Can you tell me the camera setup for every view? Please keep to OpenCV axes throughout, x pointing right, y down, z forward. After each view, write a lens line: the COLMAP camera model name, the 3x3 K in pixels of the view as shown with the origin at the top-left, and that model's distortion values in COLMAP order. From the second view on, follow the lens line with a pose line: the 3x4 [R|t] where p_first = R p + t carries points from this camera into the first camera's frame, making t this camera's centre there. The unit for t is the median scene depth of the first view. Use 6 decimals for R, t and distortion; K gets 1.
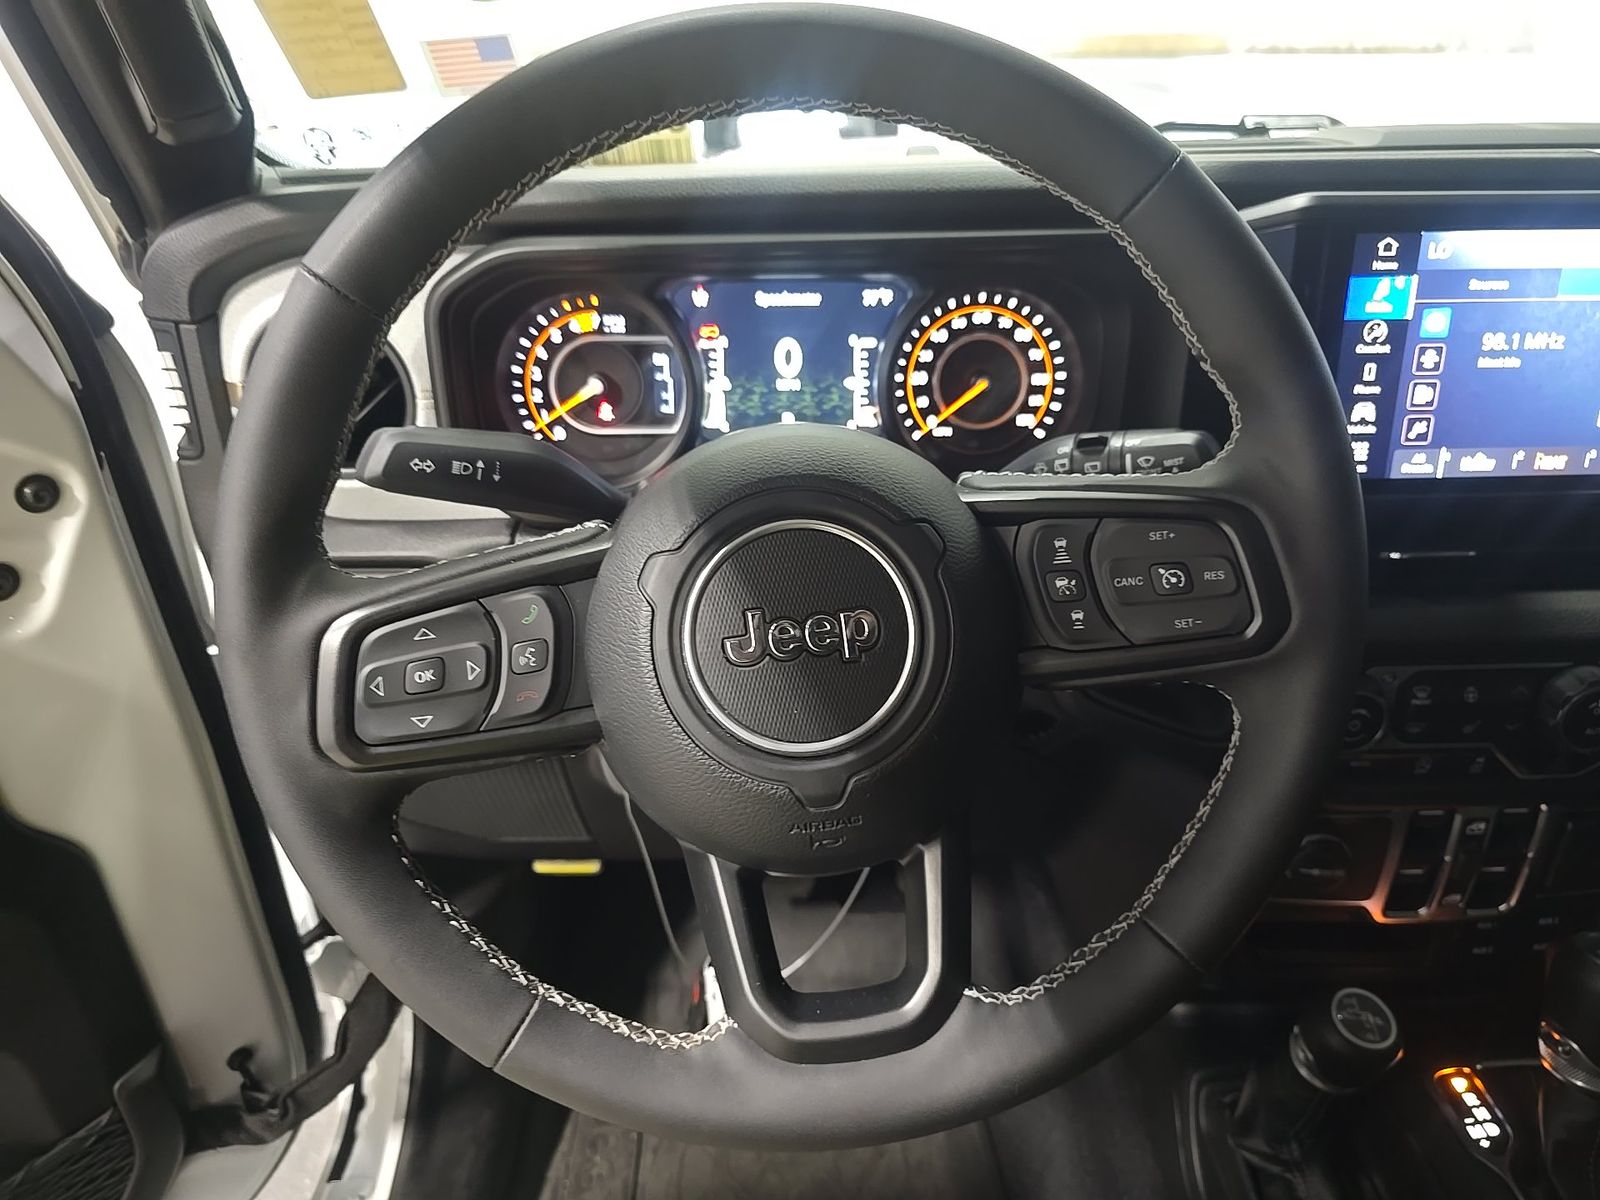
lens RADIAL K [[1101.1, 0, 800.0], [0, 1101.1, 600.0], [0, 0, 1]] dist [0.072279, -0.071595]
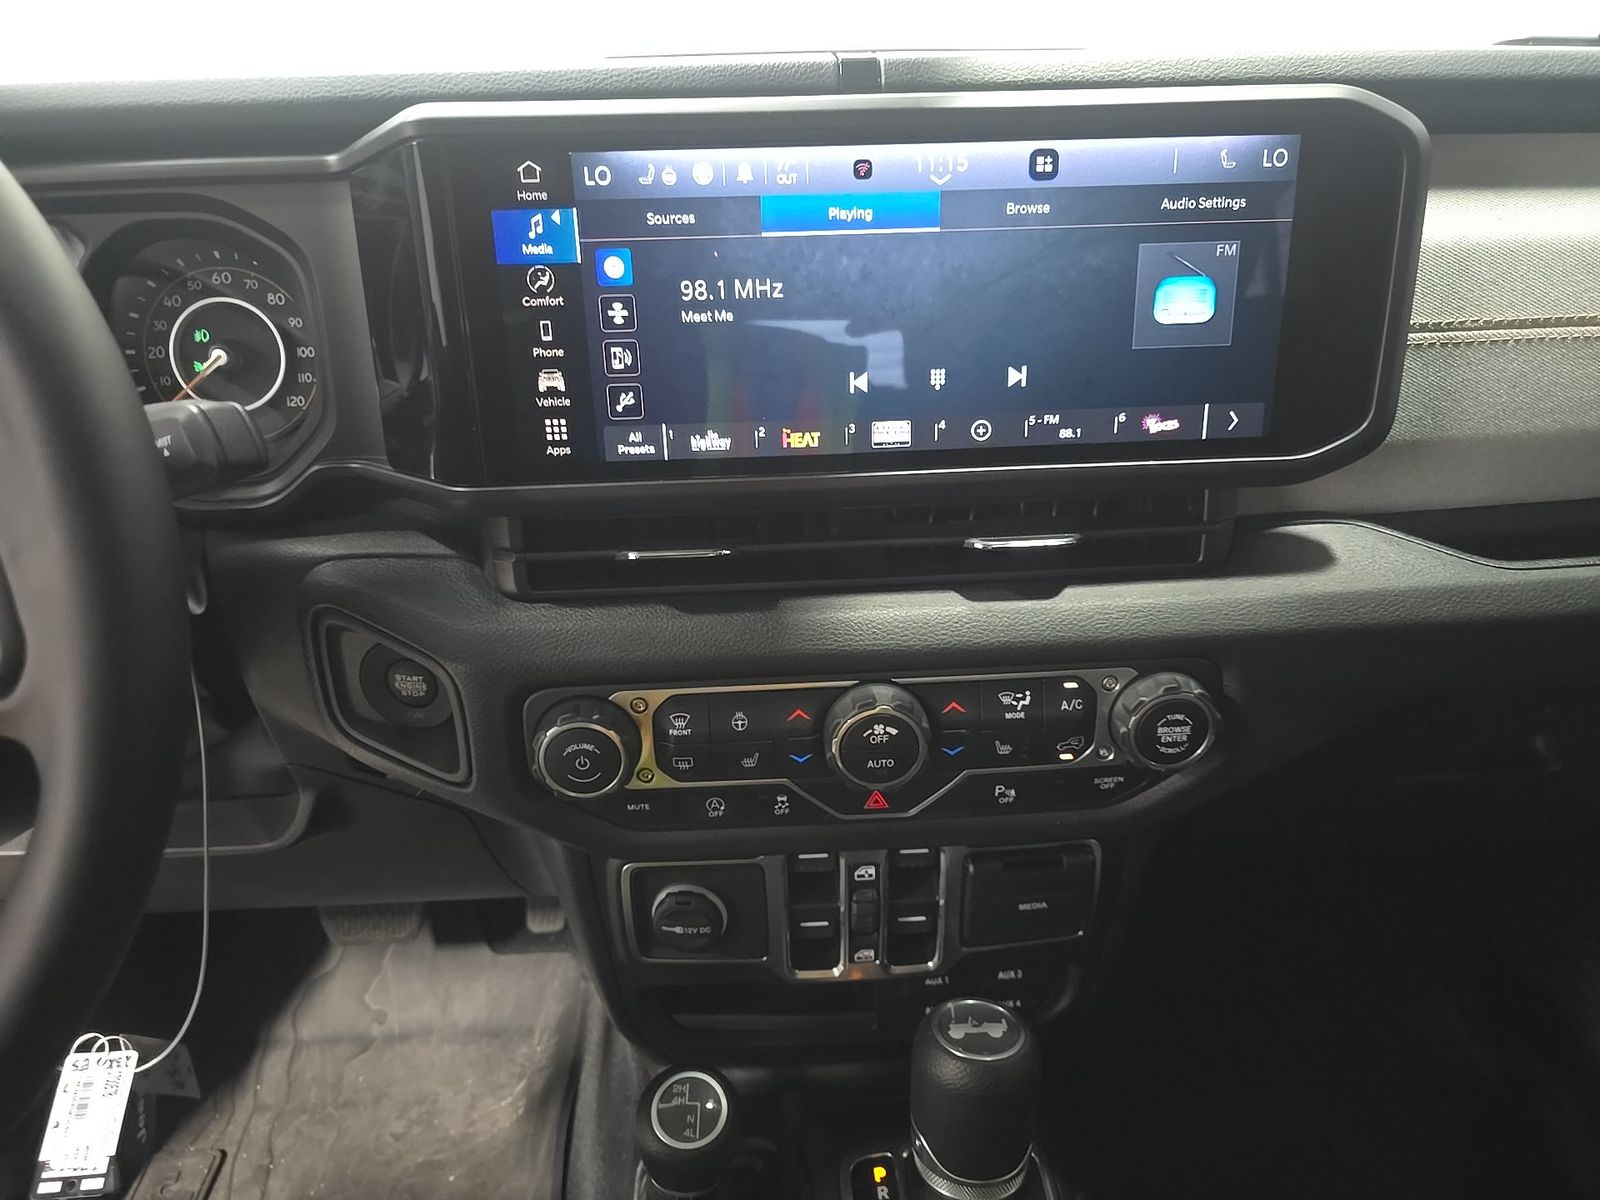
lens RADIAL K [[1101.1, 0, 800.0], [0, 1101.1, 600.0], [0, 0, 1]] dist [0.072279, -0.071595]
pose [[0.999626, -0.019061, -0.019634, 0.642747], [0.019085, 0.999817, 0.001028, -0.005551], [0.019611, -0.001402, 0.999807, 0.182356]]
